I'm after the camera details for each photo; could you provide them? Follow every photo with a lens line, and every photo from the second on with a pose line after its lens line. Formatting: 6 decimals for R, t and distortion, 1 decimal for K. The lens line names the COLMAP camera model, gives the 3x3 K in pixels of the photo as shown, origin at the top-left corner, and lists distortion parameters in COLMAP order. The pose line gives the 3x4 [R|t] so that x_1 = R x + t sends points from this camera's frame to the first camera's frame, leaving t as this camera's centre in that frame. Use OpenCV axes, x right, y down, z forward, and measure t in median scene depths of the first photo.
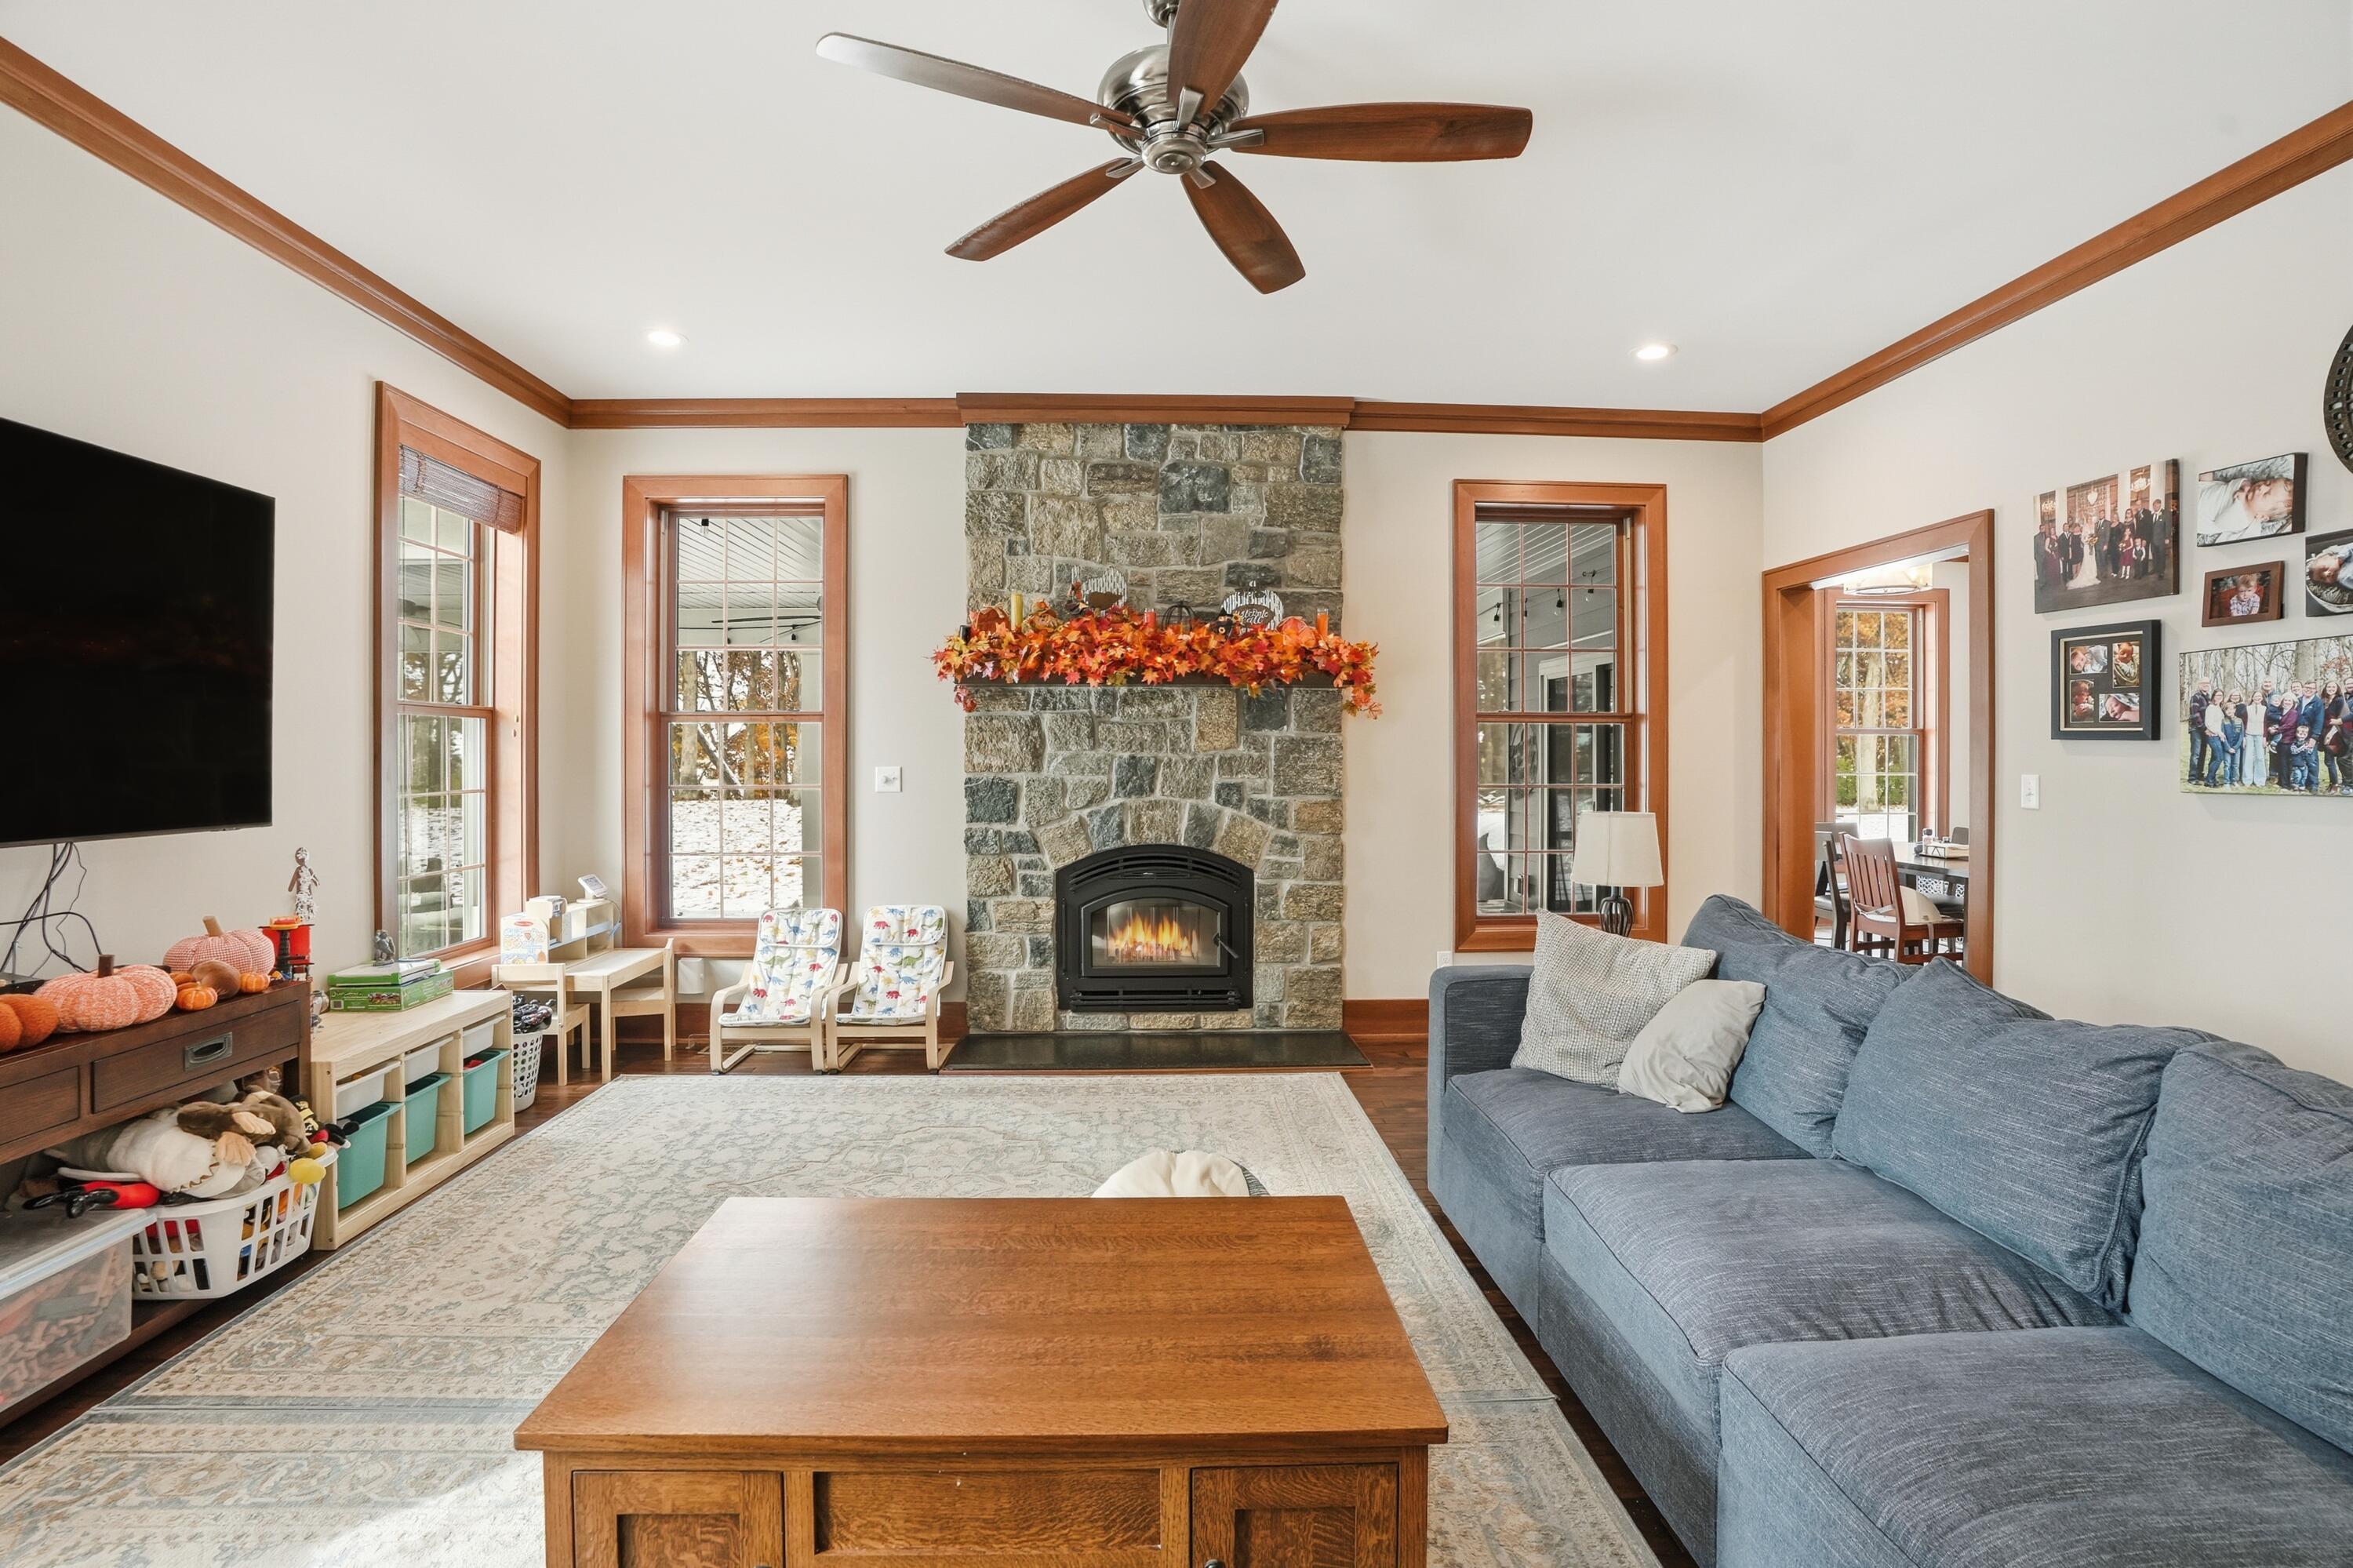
lens RADIAL K [[1094.0, 0, 1110.5], [0, 1094.0, 762.9], [0, 0, 1]] dist [-0.051040, 0.013292]
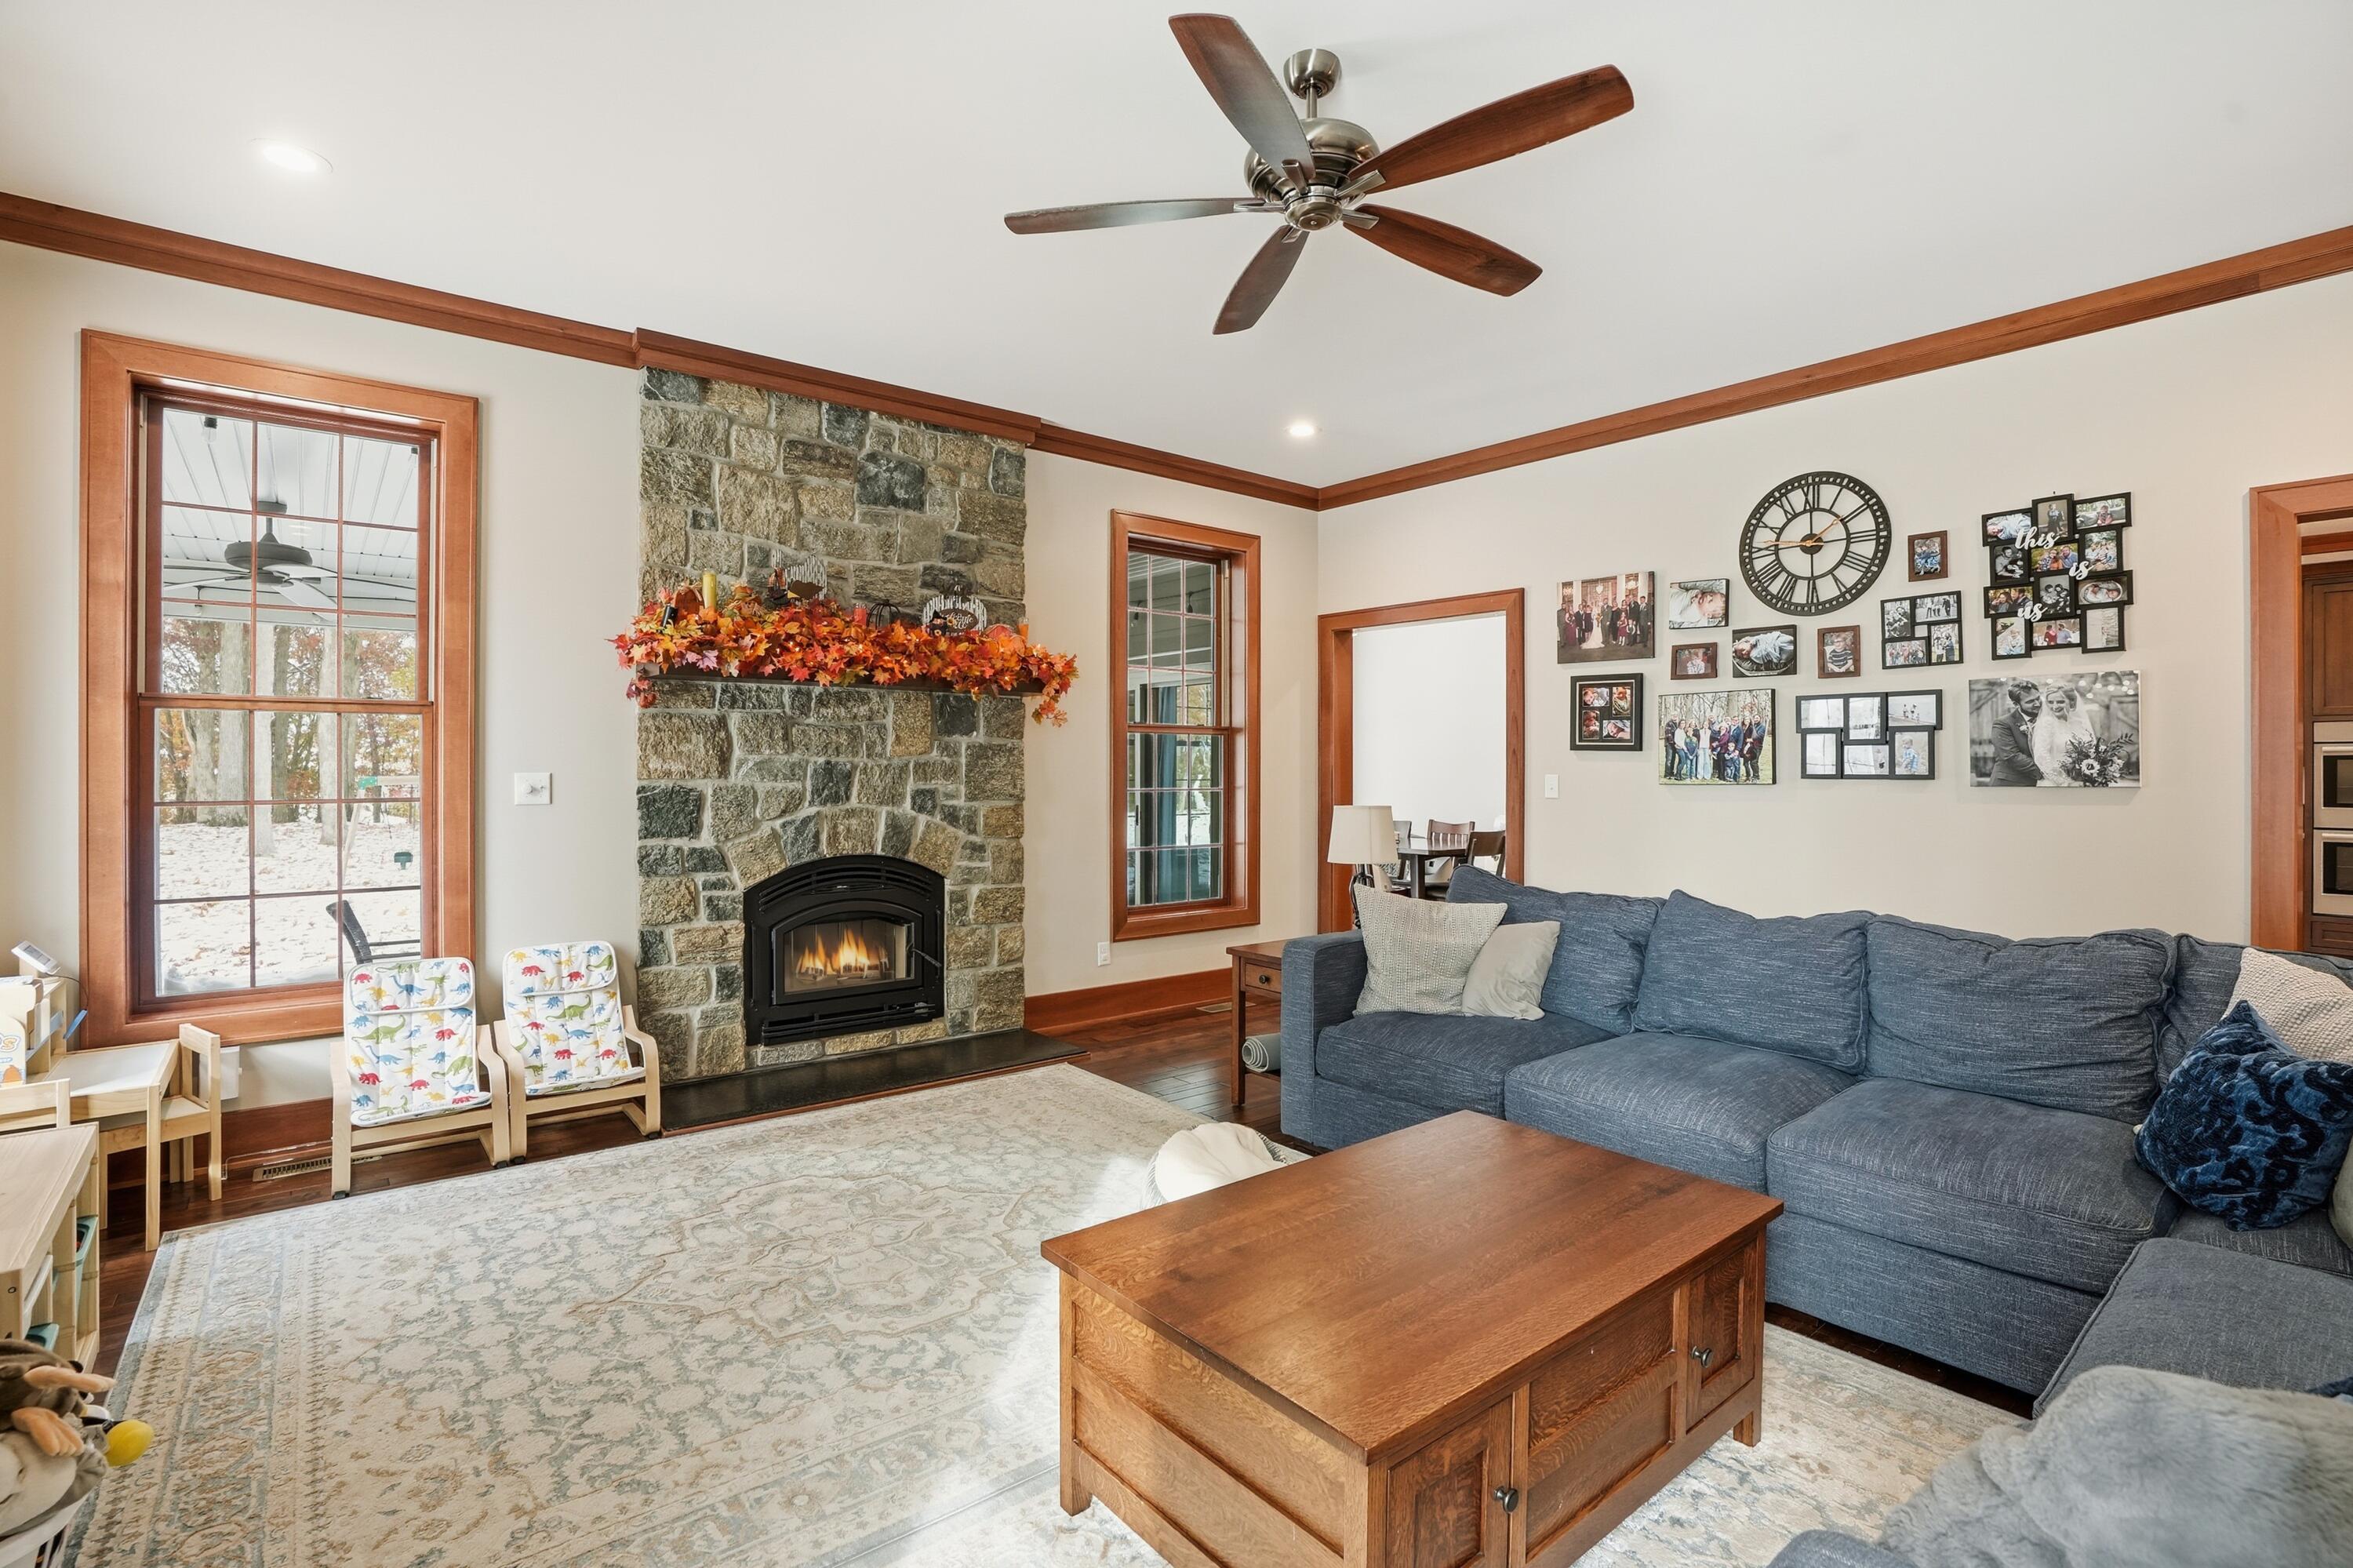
lens RADIAL K [[1094.0, 0, 1198.7], [0, 1094.0, 774.0], [0, 0, 1]] dist [-0.051040, 0.013292]
pose [[0.794002, -0.003067, 0.607907, -0.297491], [0.003247, 0.999994, 0.000805, 0.005157], [-0.607907, 0.001335, 0.794007, 0.078096]]
